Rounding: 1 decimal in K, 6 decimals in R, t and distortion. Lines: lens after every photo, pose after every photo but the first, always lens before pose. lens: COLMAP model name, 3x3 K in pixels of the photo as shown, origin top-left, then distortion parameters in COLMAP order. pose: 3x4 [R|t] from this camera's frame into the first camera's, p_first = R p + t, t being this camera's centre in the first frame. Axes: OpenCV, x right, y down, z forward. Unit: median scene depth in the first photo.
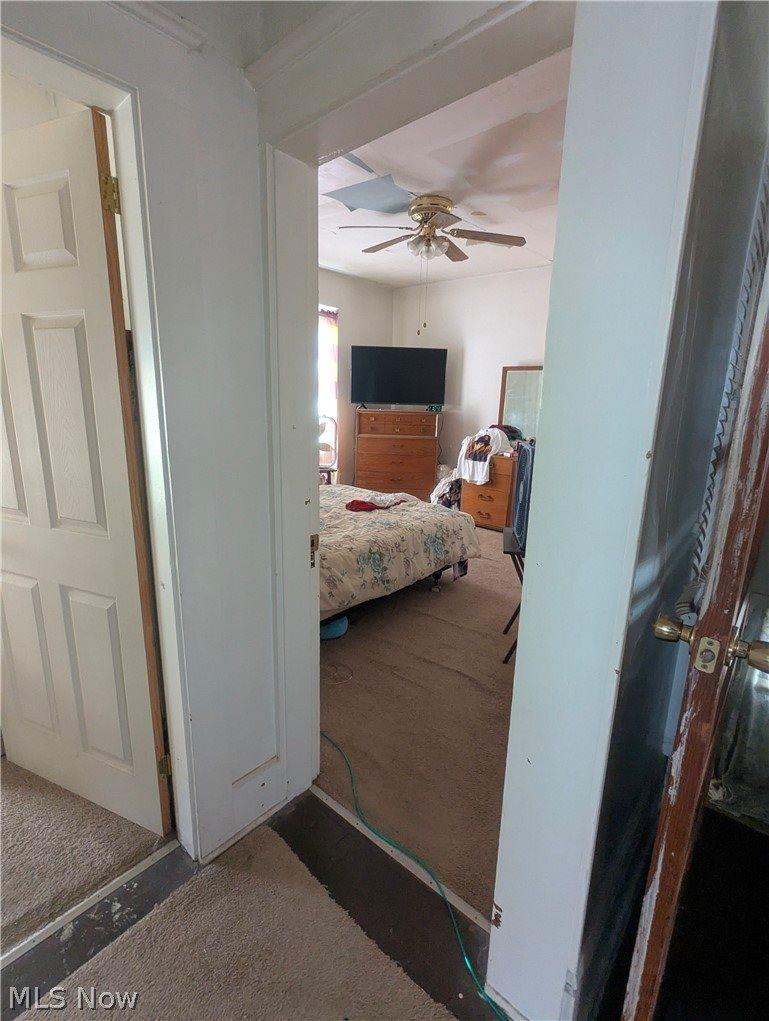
lens RADIAL K [[479.2, 0, 383.0], [0, 479.2, 510.0], [0, 0, 1]] dist [0.000357, 0.000030]
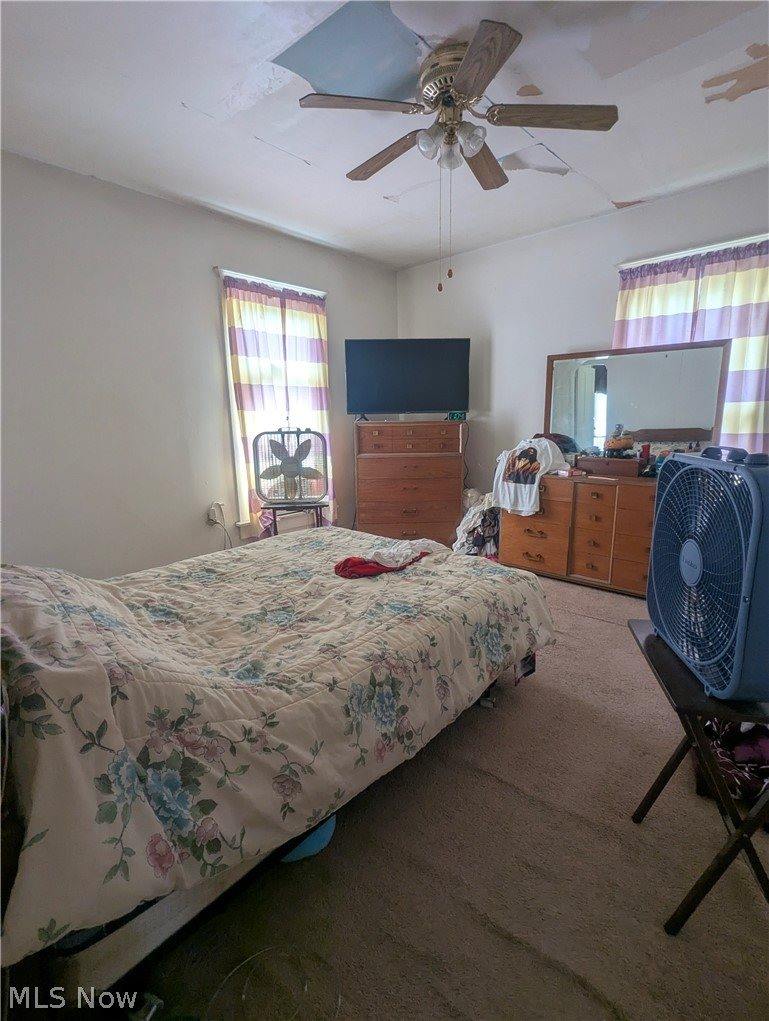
lens RADIAL K [[479.2, 0, 384.9], [0, 479.2, 512.7], [0, 0, 1]] dist [0.000357, 0.000030]
pose [[0.998959, -0.041226, -0.019546, 0.002062], [0.040543, 0.998596, -0.034103, -0.043446], [0.020924, 0.033275, 0.999227, 0.282865]]
